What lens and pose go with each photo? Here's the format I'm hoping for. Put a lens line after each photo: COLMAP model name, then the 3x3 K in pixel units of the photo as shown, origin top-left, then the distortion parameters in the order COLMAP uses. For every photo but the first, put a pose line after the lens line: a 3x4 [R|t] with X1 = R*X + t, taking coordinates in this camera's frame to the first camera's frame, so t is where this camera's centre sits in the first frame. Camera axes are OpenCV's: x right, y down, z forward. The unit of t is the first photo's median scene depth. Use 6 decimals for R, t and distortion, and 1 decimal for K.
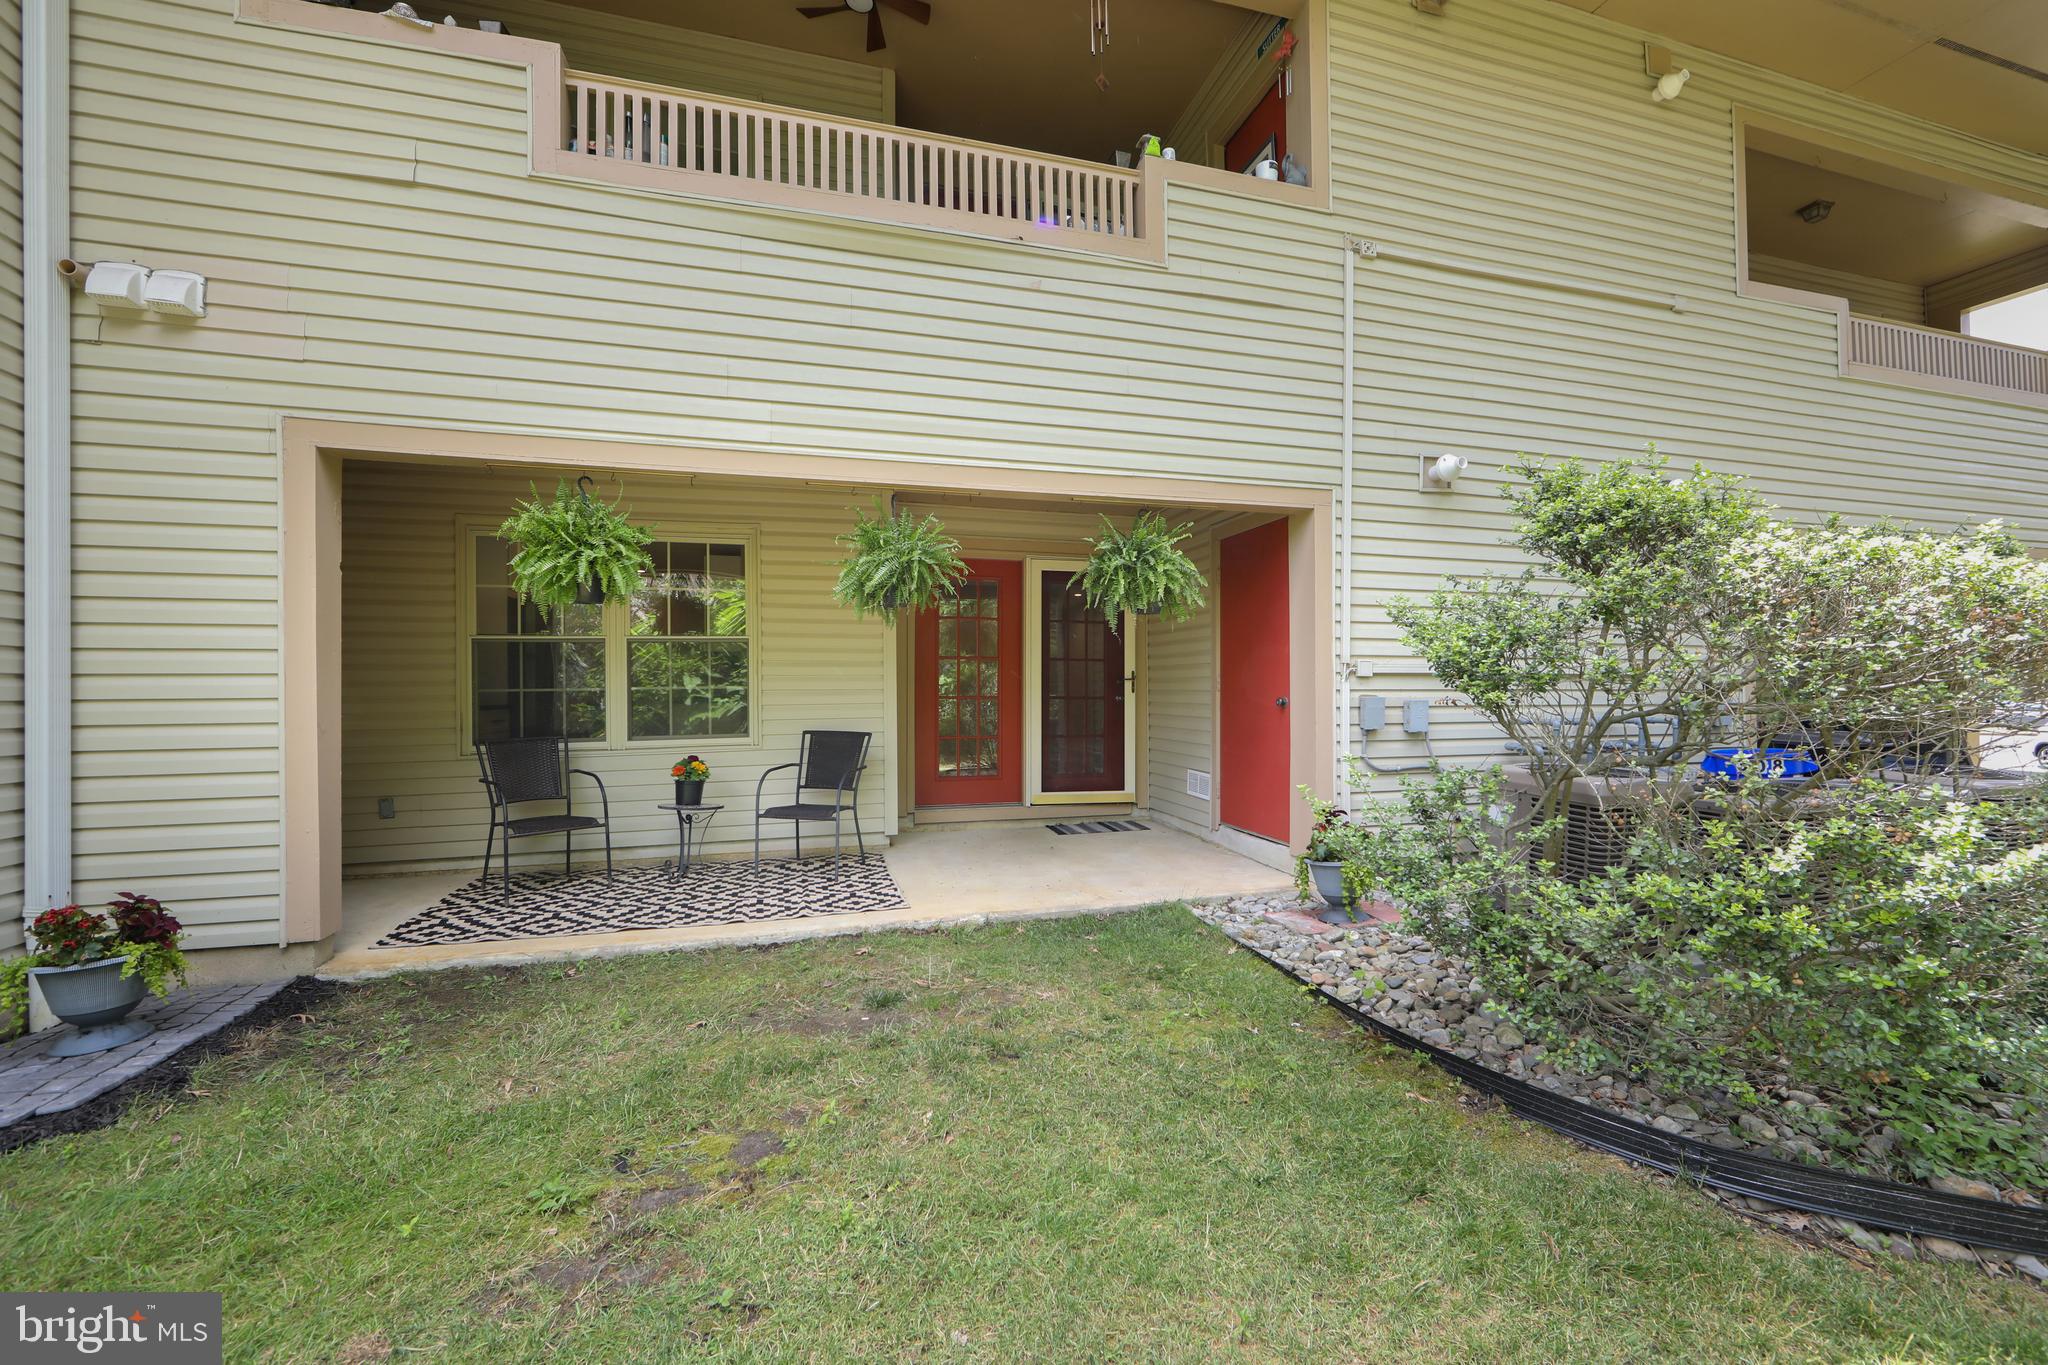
lens RADIAL K [[821.2, 0, 1038.6], [0, 821.2, 646.7], [0, 0, 1]] dist [-0.002767, -0.000659]
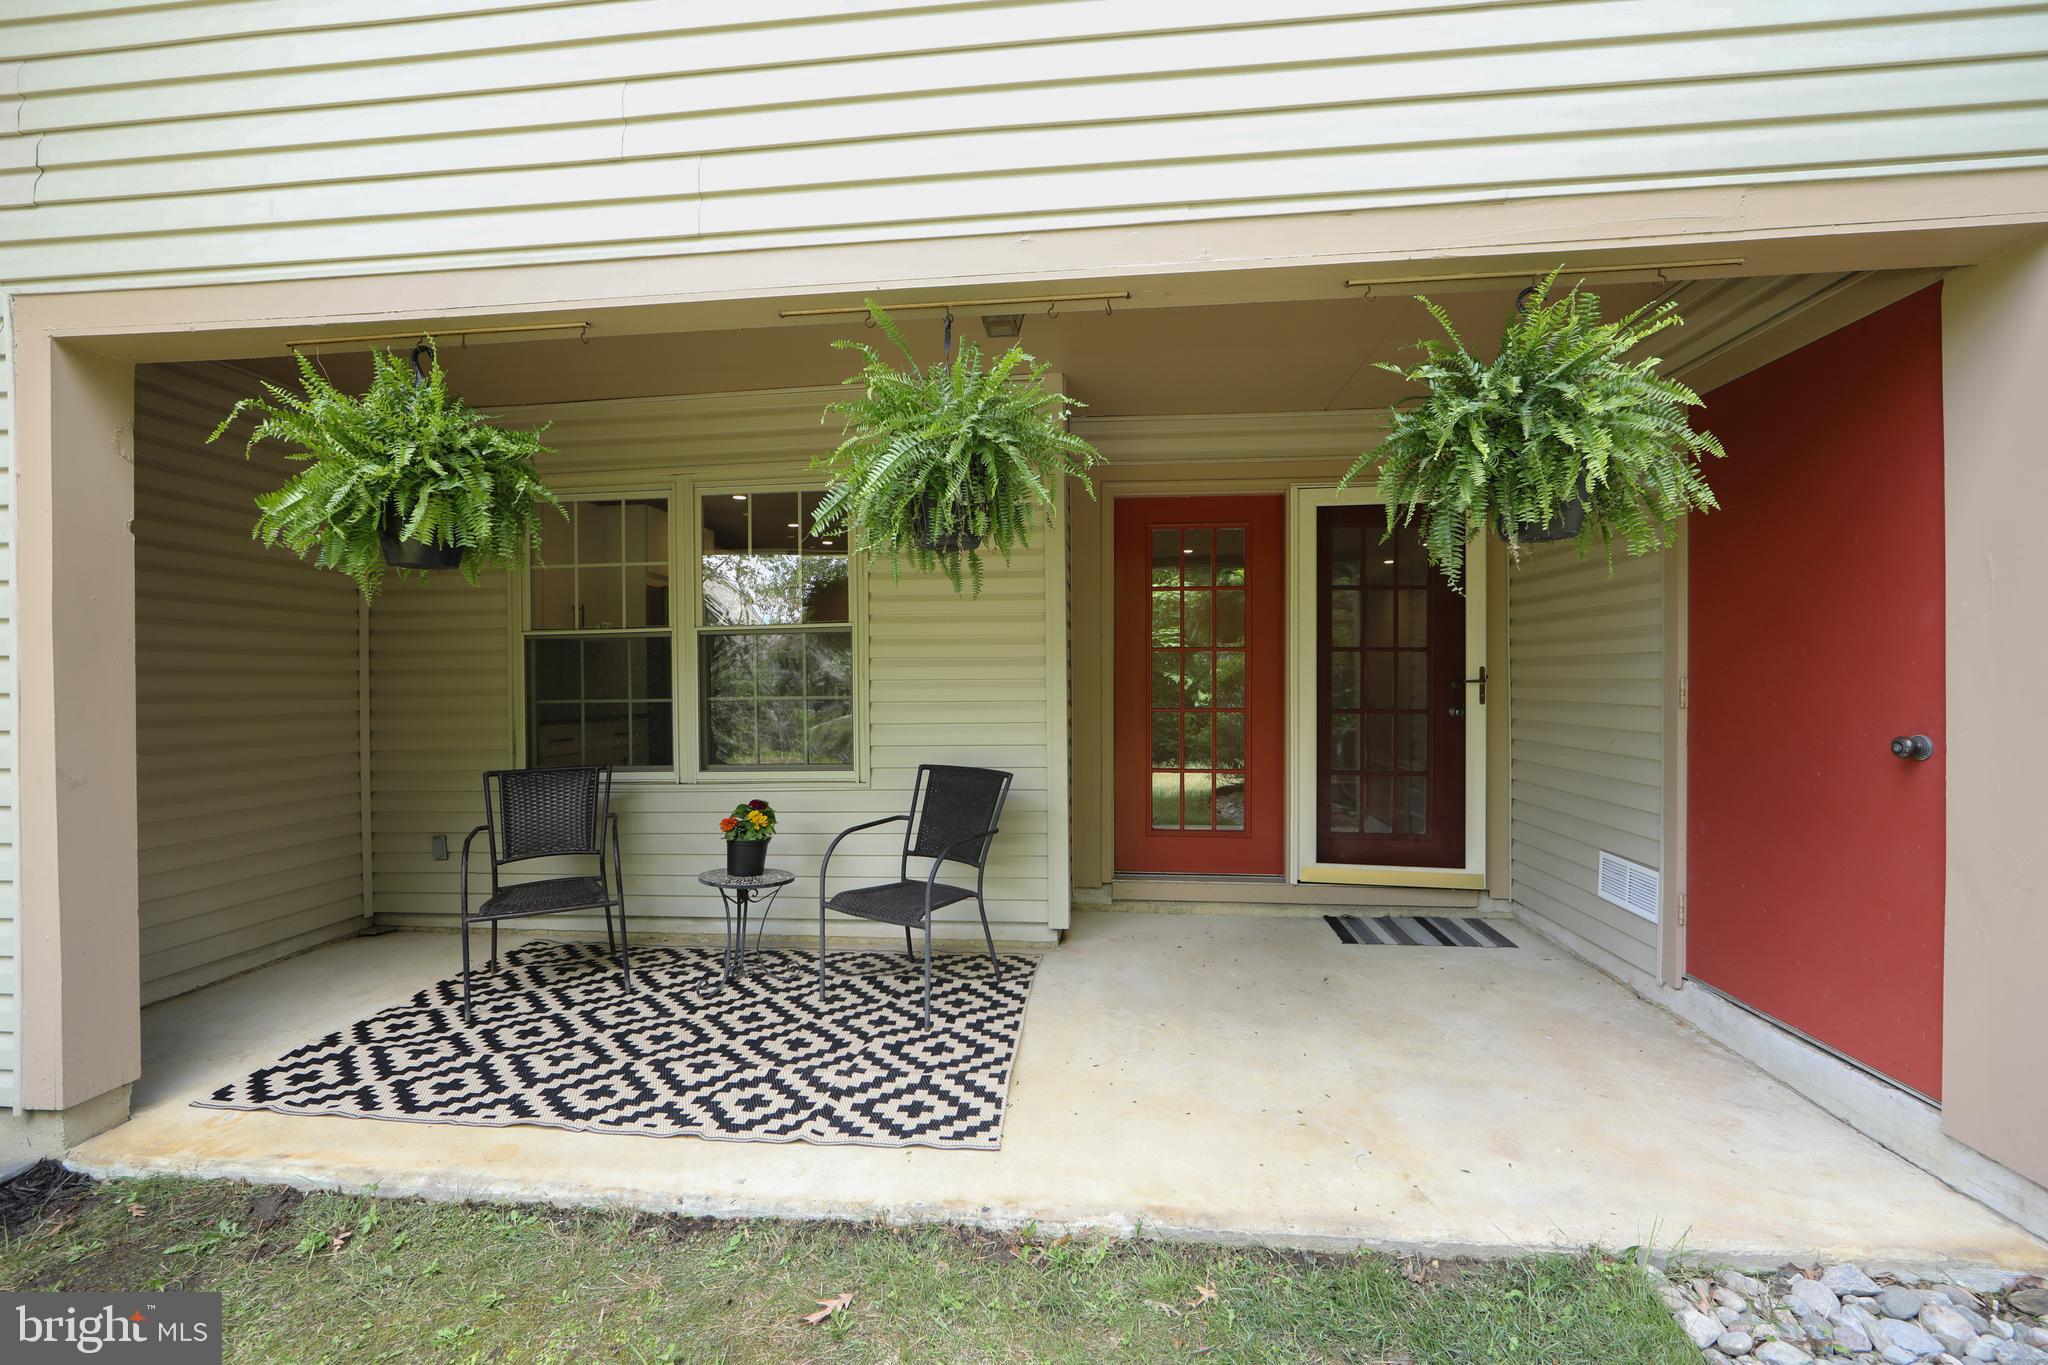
lens RADIAL K [[824.5, 0, 1024.0], [0, 824.5, 682.5], [0, 0, 1]] dist [-0.008511, -0.000403]
pose [[0.930156, -0.001192, -0.367163, 0.034803], [0.020811, 0.998558, 0.049480, 0.006070], [0.366574, -0.053665, 0.928840, 0.447928]]
